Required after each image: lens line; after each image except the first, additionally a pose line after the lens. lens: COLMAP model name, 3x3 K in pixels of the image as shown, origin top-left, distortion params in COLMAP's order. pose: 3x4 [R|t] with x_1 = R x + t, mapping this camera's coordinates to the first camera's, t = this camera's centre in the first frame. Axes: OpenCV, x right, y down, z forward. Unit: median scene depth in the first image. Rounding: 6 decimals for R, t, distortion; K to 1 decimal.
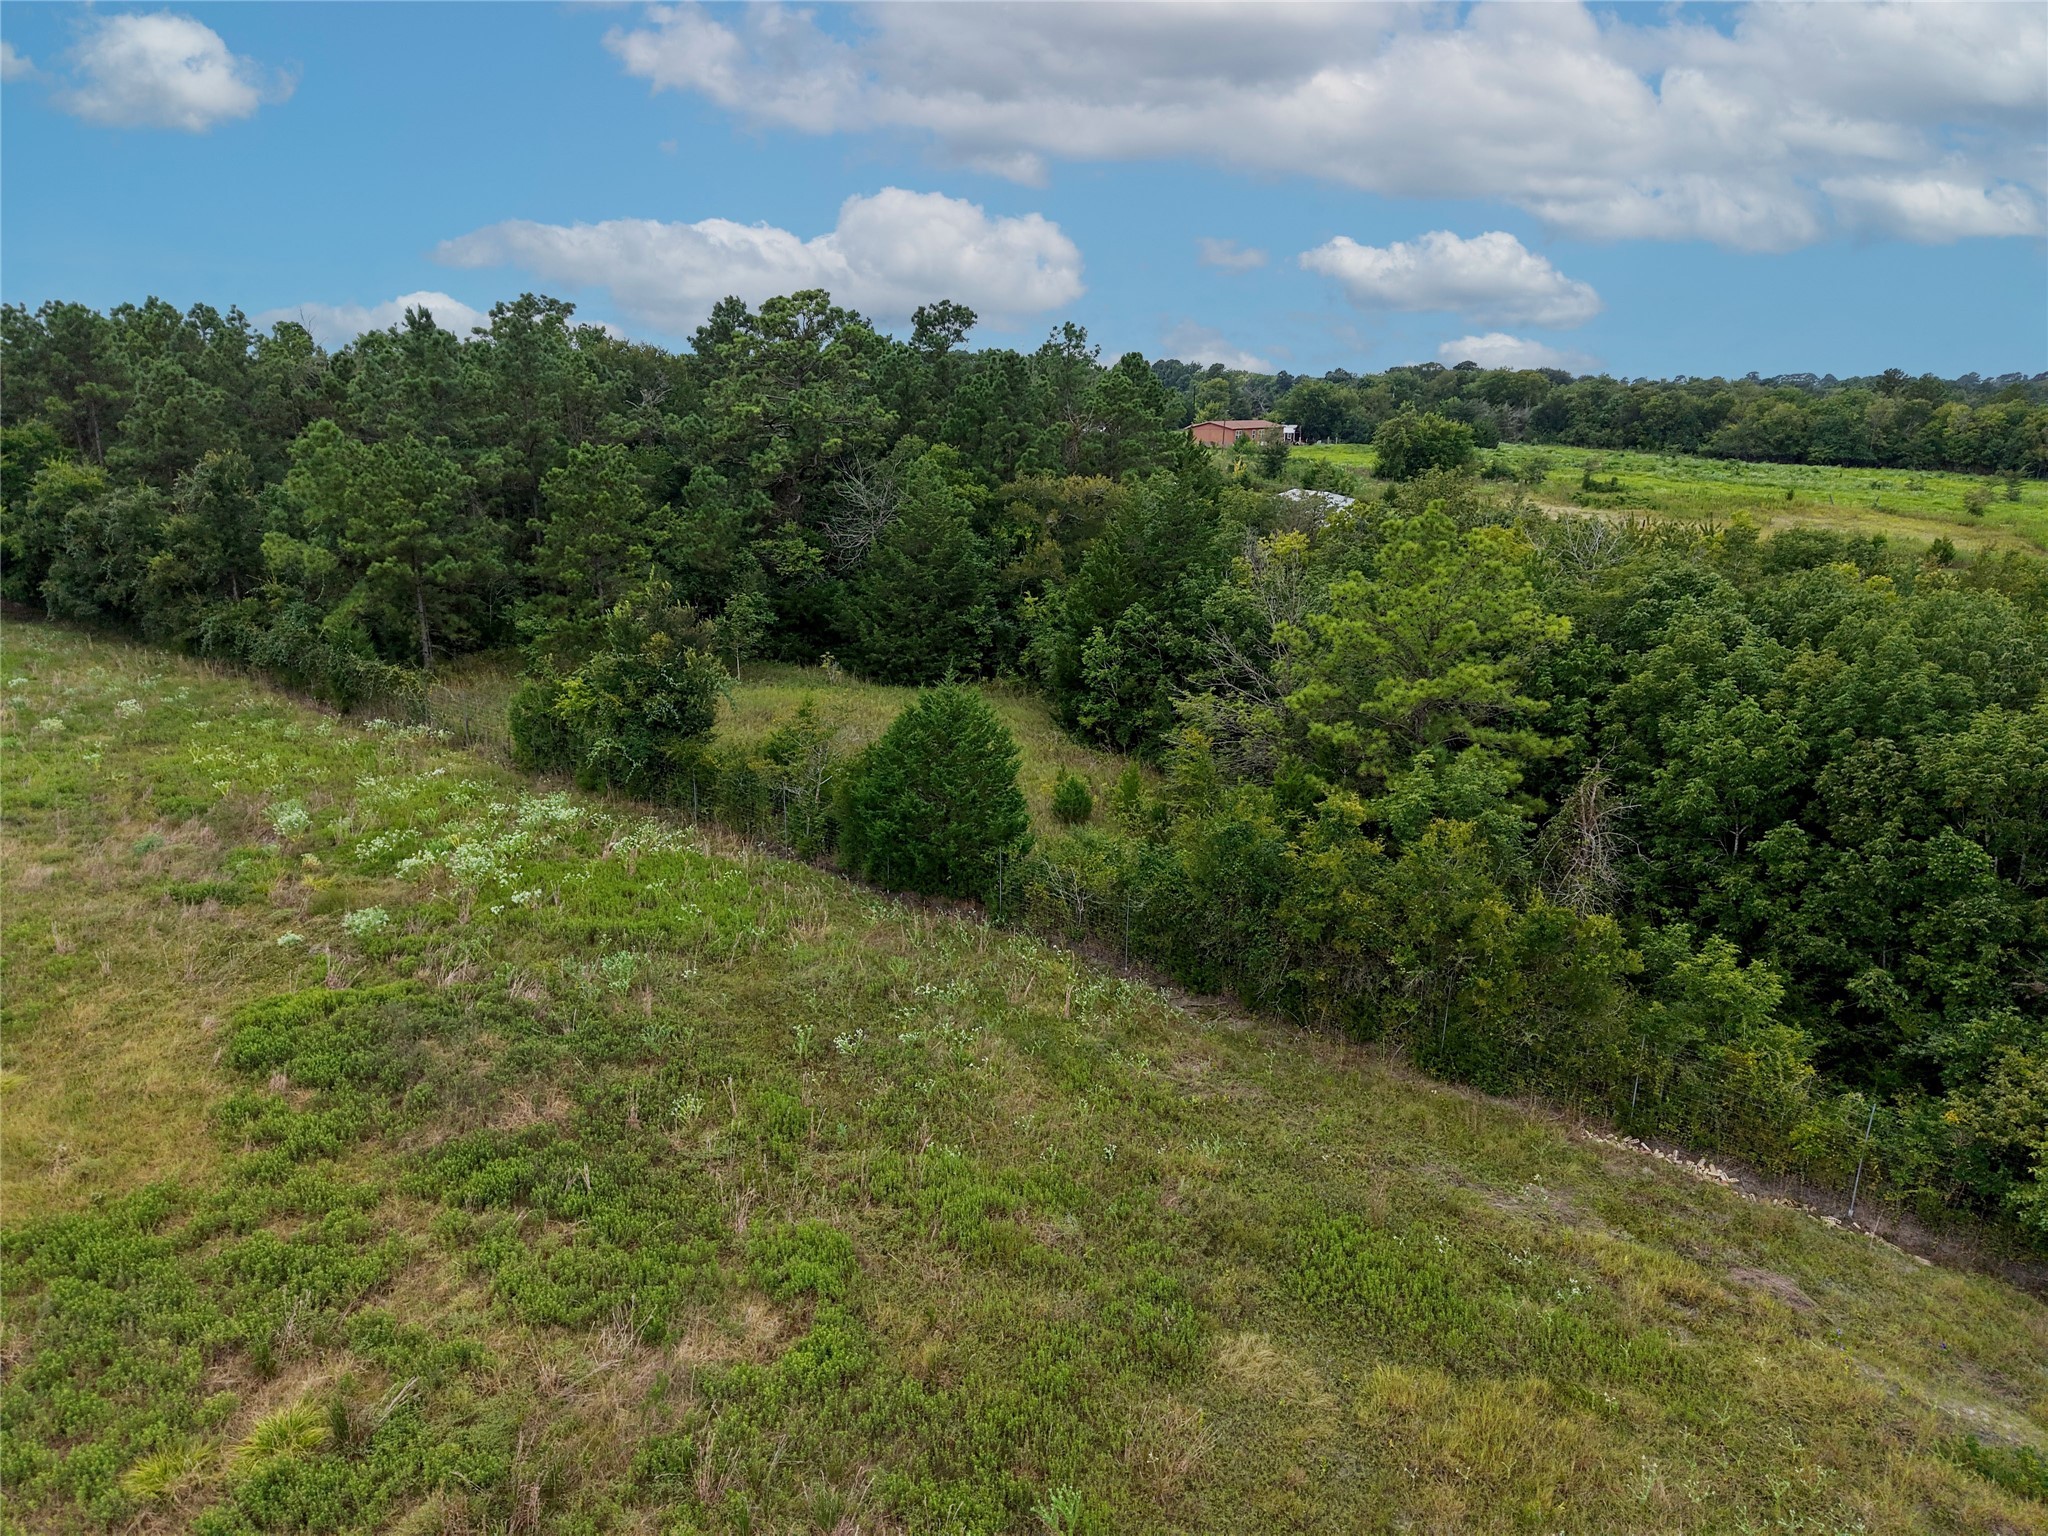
lens RADIAL K [[1369.6, 0, 1024.0], [0, 1369.6, 768.0], [0, 0, 1]] dist [0.013658, -0.008929]
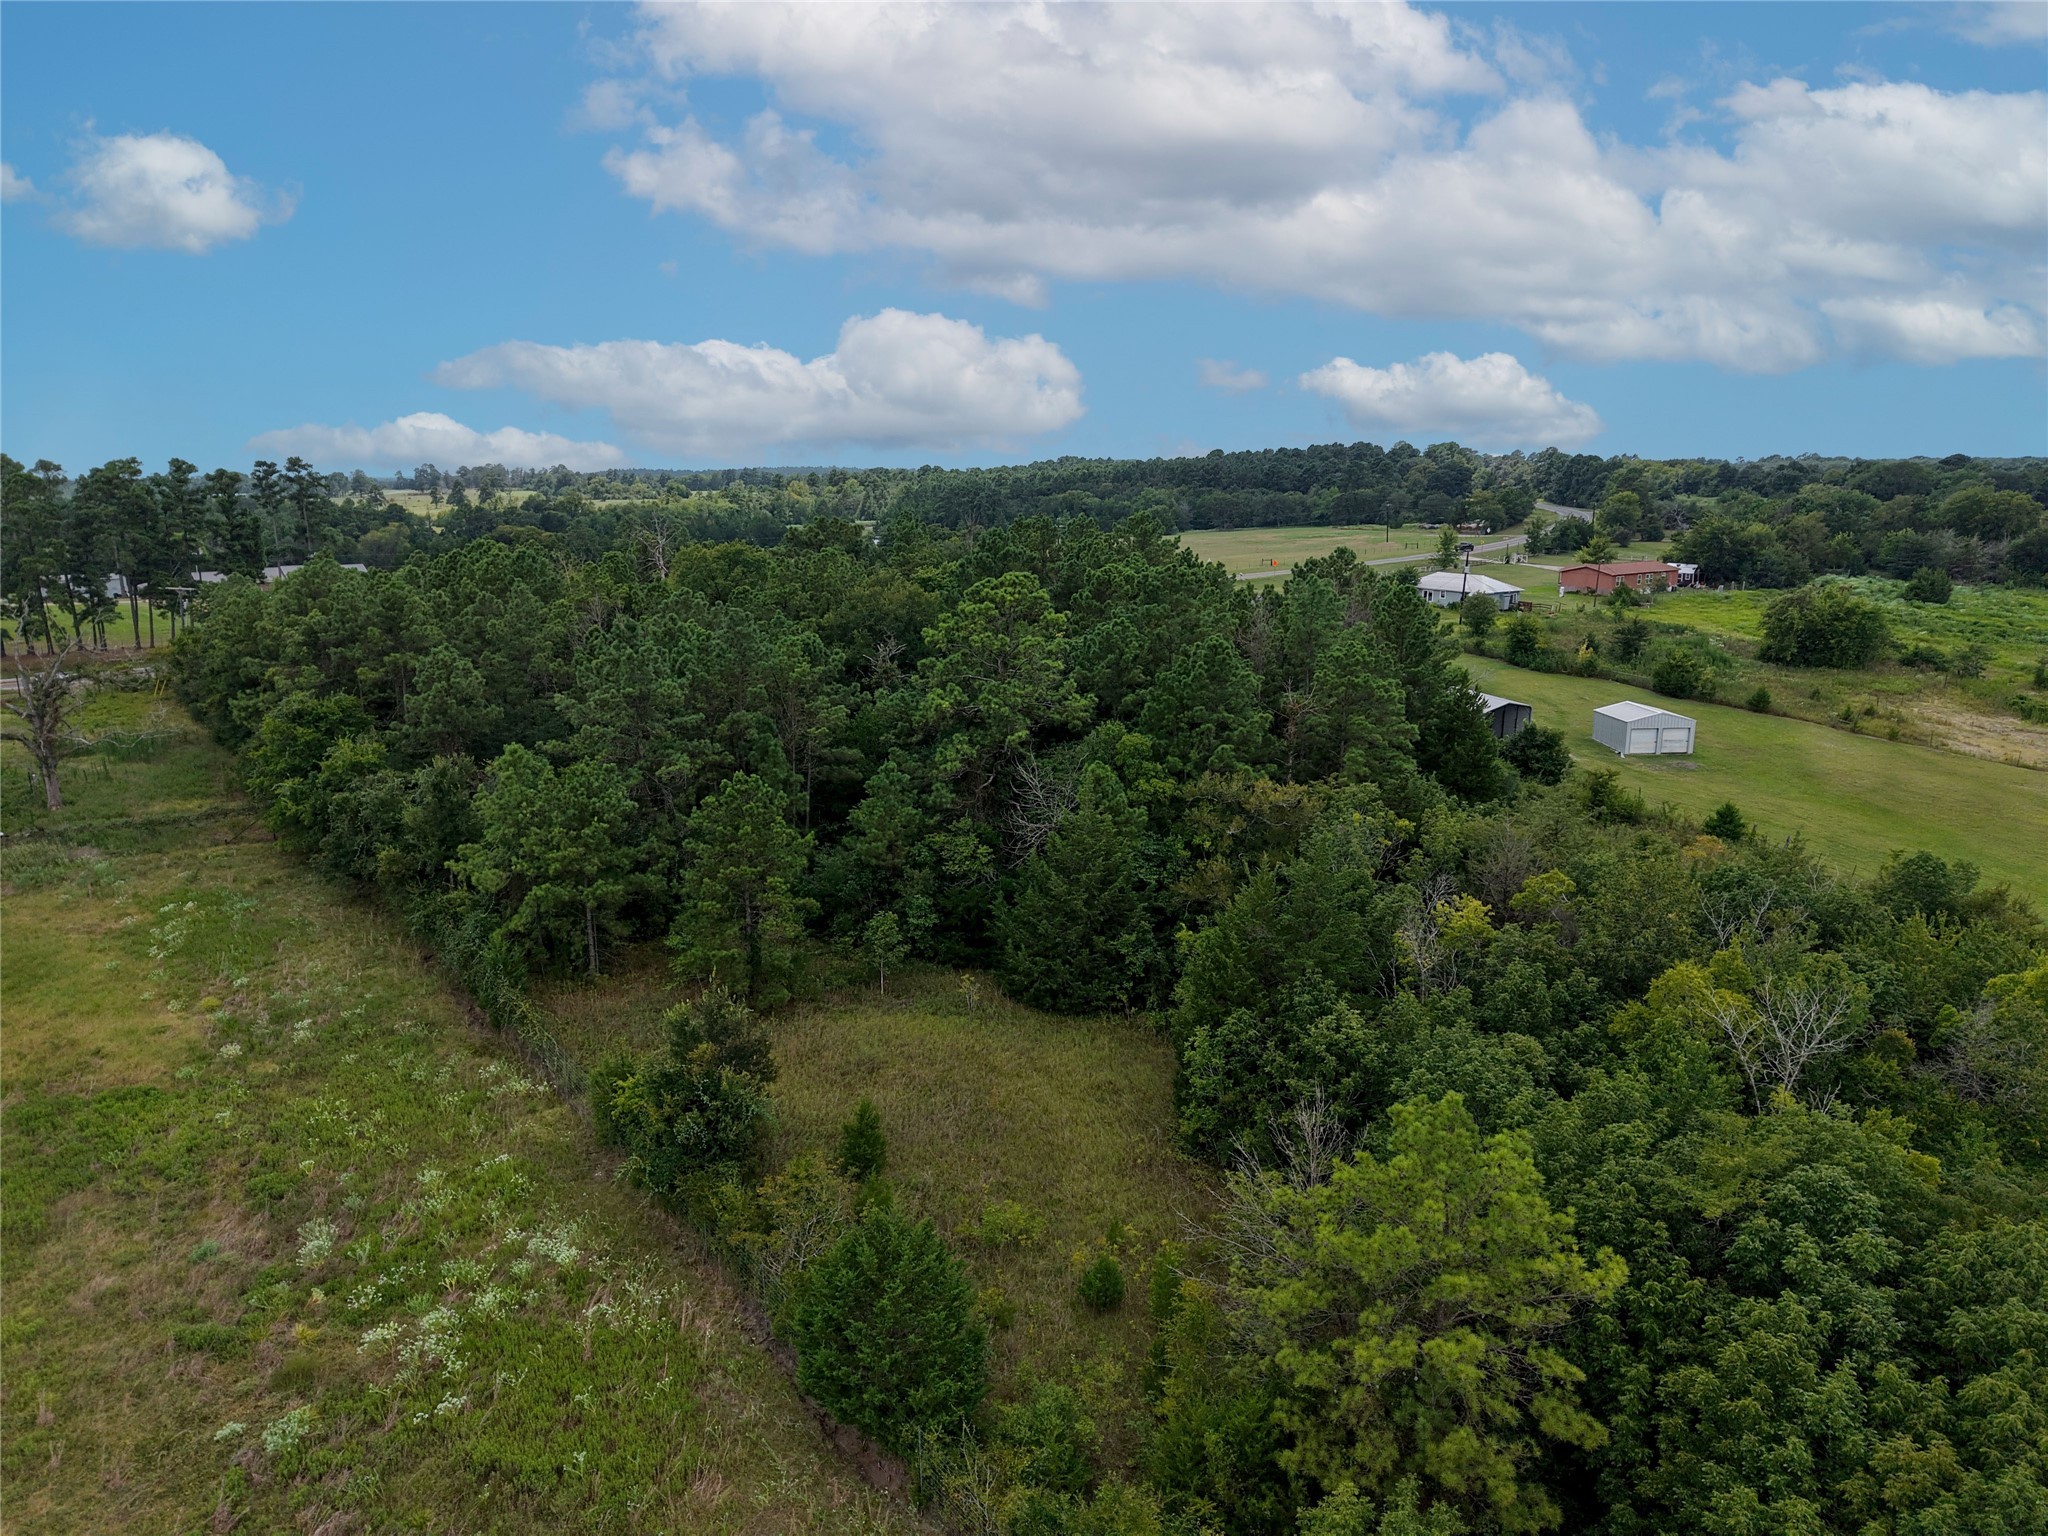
lens RADIAL K [[1343.2, 0, 1024.0], [0, 1343.2, 768.0], [0, 0, 1]] dist [0.094655, -0.093988]
pose [[0.955821, 0.061572, -0.287427, 0.151961], [-0.074306, 0.996669, -0.033595, -0.188001], [0.284401, 0.053468, 0.957213, 0.071027]]
